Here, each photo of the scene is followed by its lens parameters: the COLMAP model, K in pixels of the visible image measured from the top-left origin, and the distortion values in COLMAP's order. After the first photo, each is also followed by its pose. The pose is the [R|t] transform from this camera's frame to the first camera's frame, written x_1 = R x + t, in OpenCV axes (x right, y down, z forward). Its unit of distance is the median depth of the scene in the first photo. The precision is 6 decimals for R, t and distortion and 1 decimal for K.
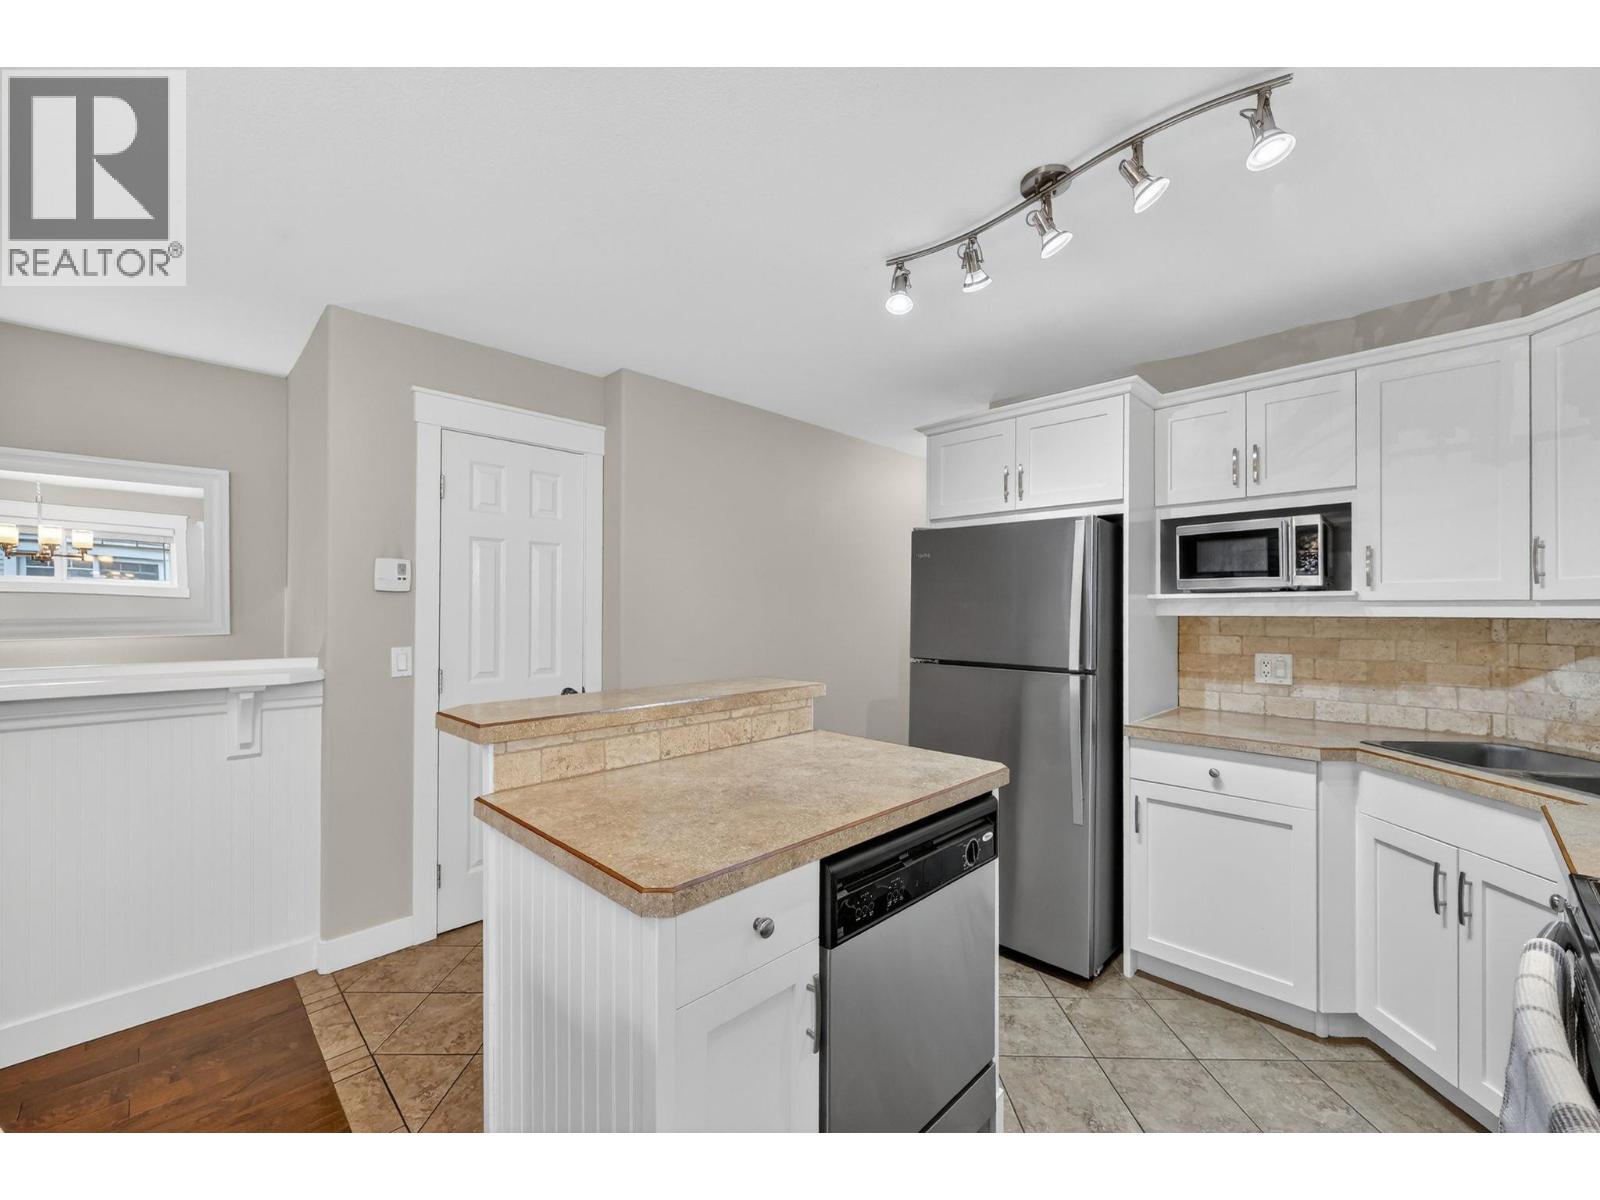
lens RADIAL K [[647.9, 0, 799.8], [0, 647.9, 605.6], [0, 0, 1]] dist [-0.001872, -0.000412]
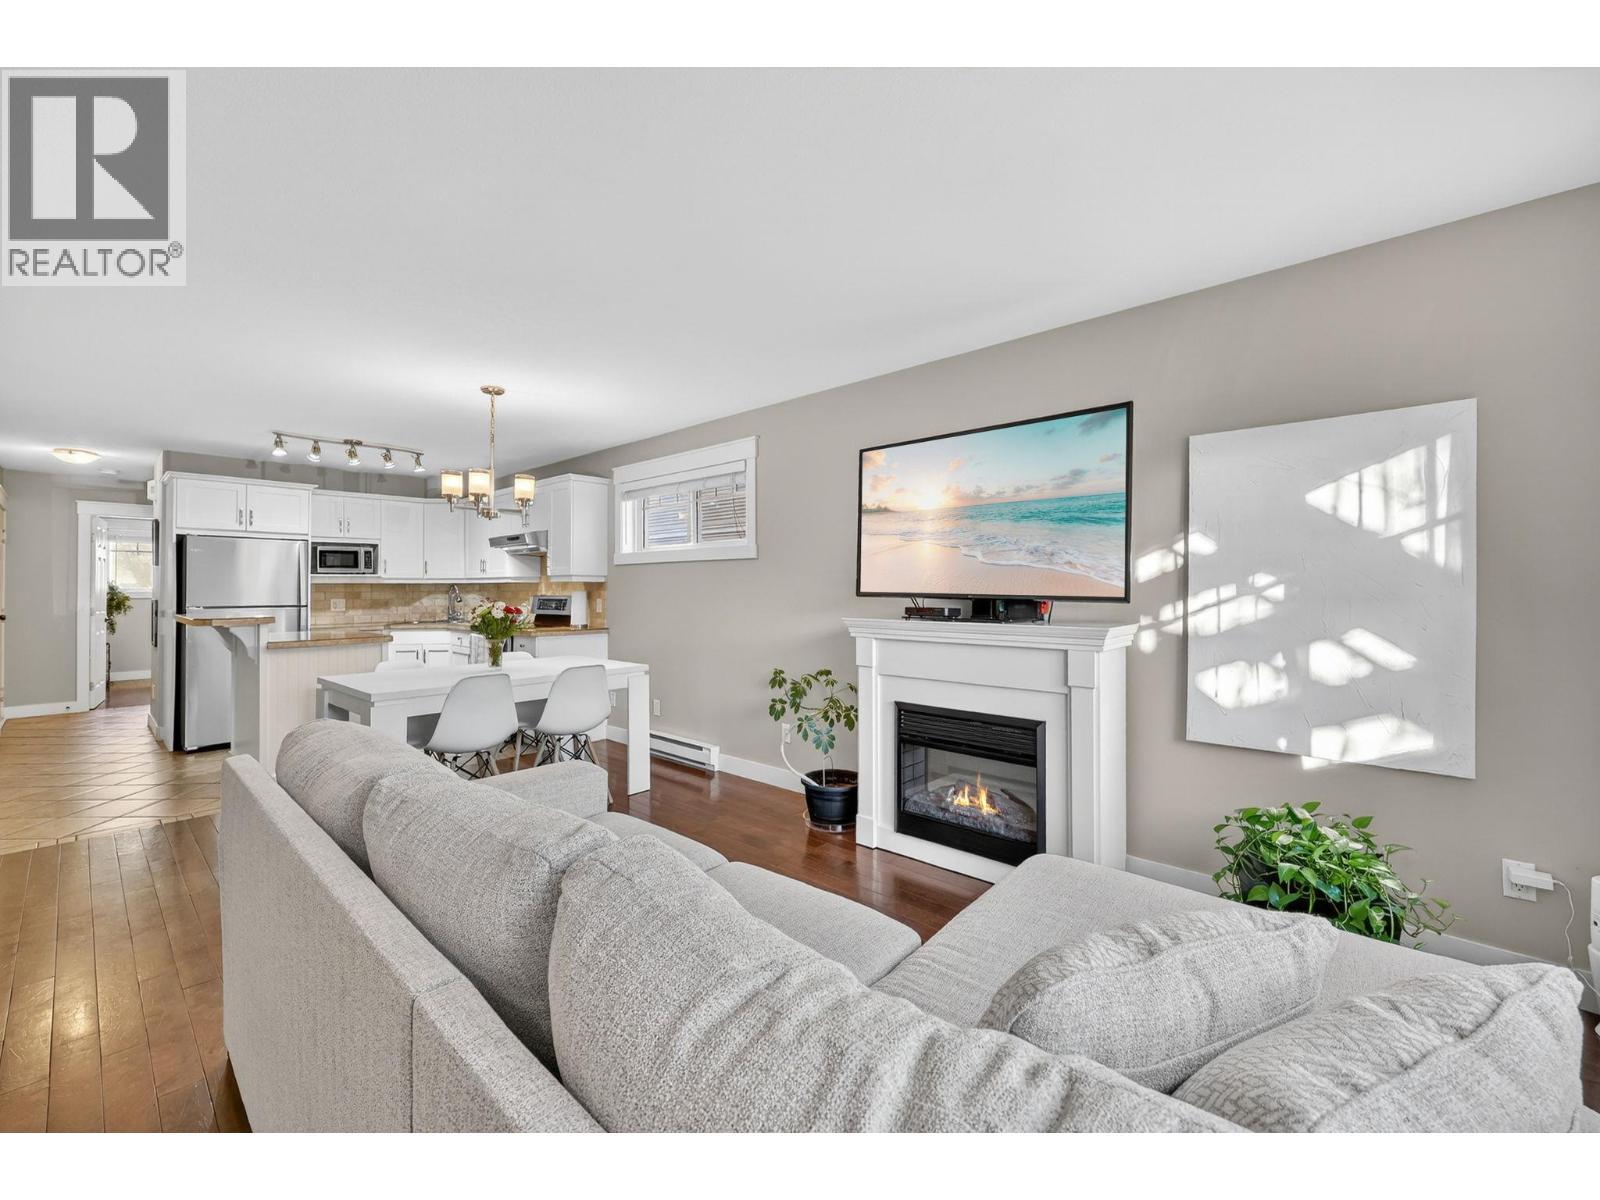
lens RADIAL K [[647.9, 0, 791.4], [0, 647.9, 585.2], [0, 0, 1]] dist [-0.001872, -0.000412]
pose [[-0.046639, 0.002590, 0.998908, -2.211625], [-0.003515, 0.999990, -0.002757, 0.027852], [-0.998906, -0.003640, -0.046630, -0.750761]]
